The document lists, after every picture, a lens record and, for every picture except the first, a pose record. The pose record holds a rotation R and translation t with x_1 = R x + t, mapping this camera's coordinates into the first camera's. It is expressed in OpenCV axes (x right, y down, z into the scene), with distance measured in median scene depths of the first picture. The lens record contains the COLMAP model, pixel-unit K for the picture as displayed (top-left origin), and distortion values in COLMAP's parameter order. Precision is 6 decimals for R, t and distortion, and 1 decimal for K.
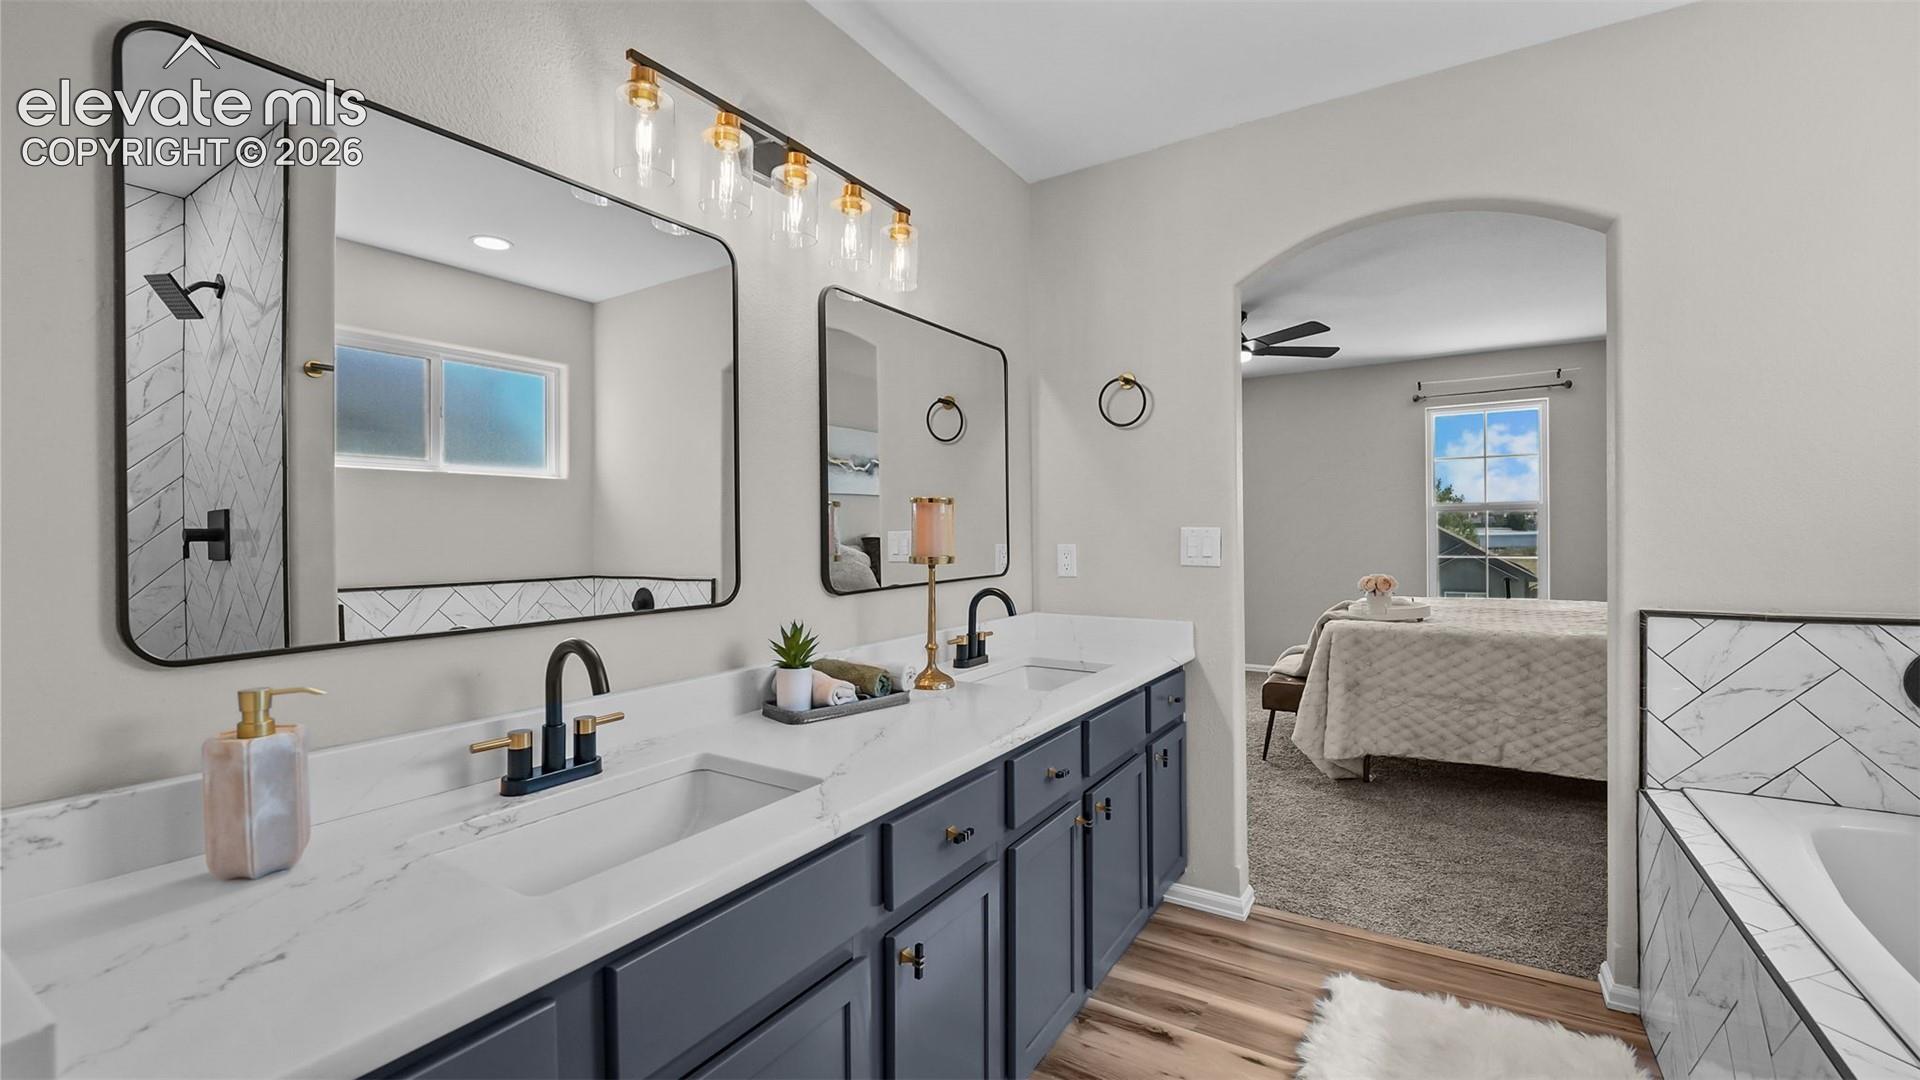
lens RADIAL K [[783.6, 0, 959.2], [0, 783.6, 532.1], [0, 0, 1]] dist [0.000017, -0.007043]
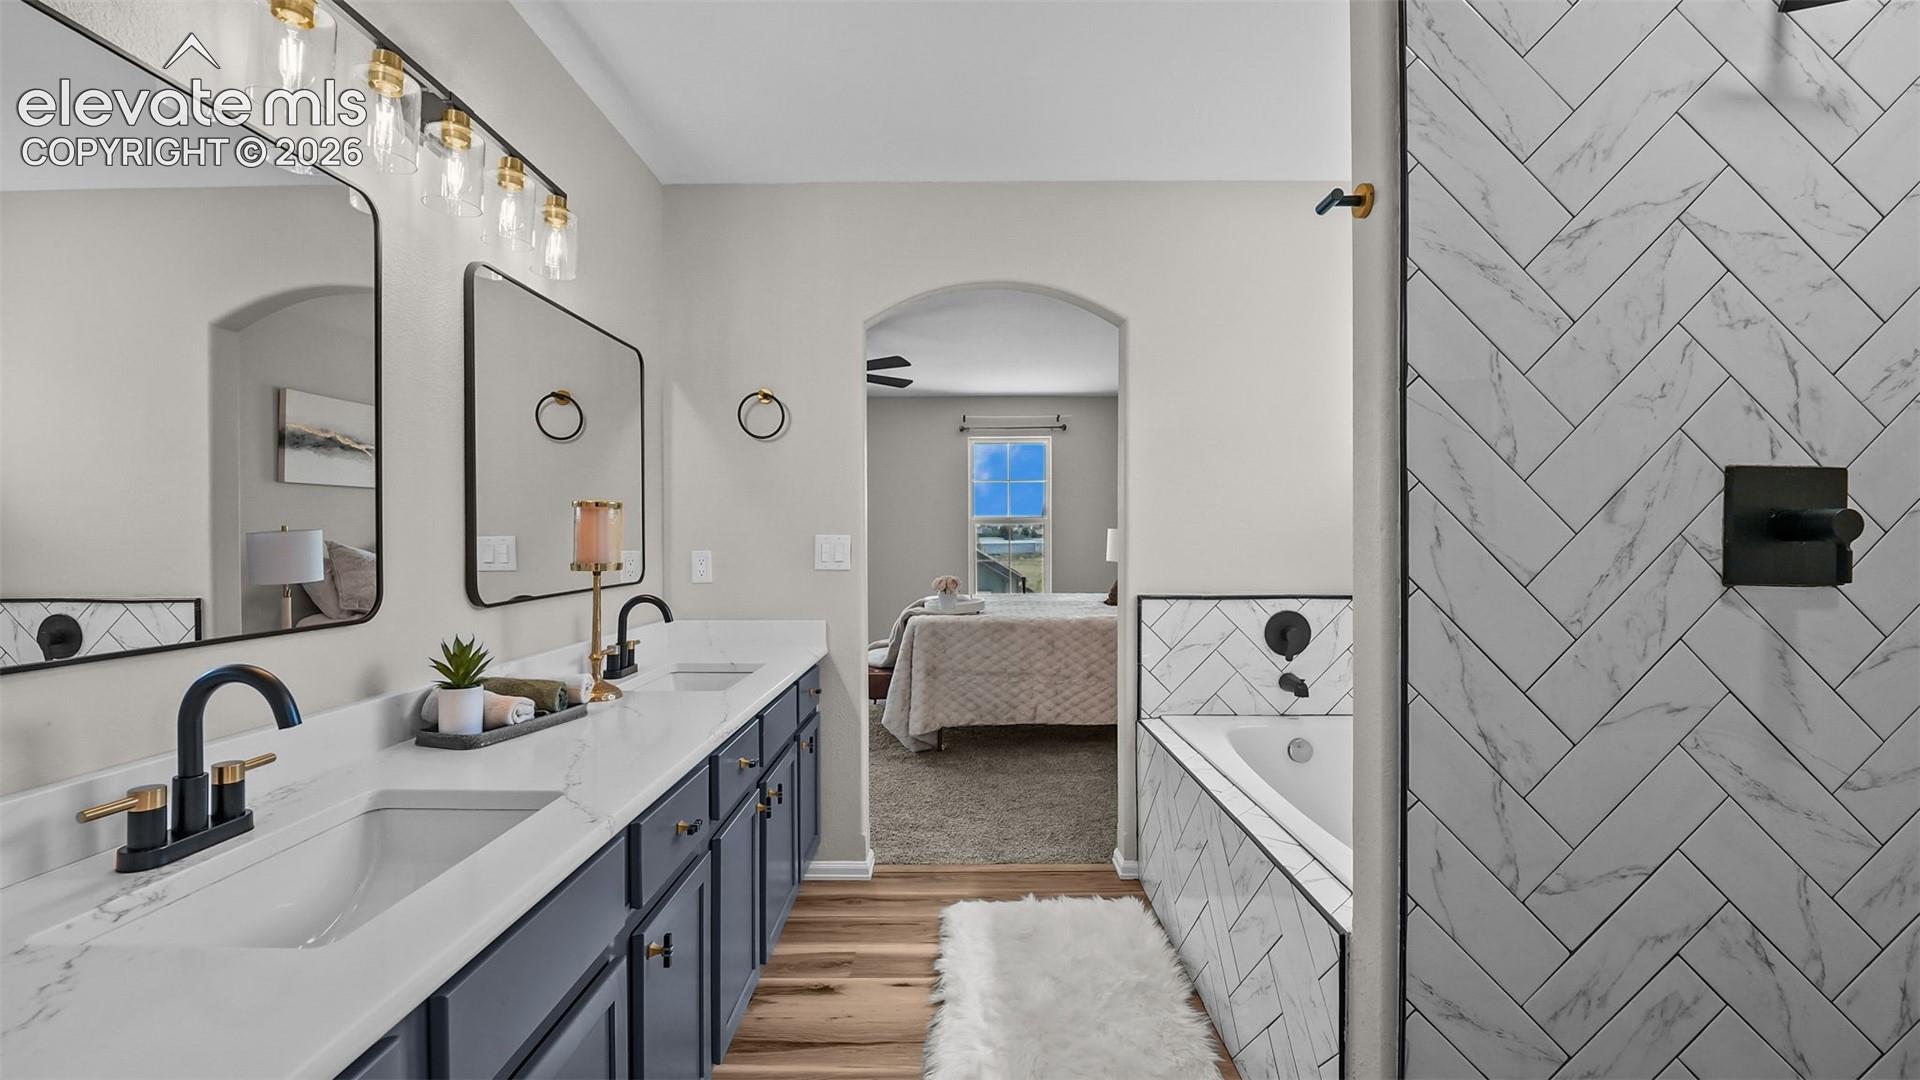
lens RADIAL K [[786.1, 0, 960.0], [0, 786.1, 540.0], [0, 0, 1]] dist [-0.000099, -0.007068]
pose [[0.848768, 0.004617, 0.528745, -0.154679], [-0.004408, 0.999989, -0.001655, 0.002540], [-0.528747, -0.000926, 0.848779, -0.047972]]
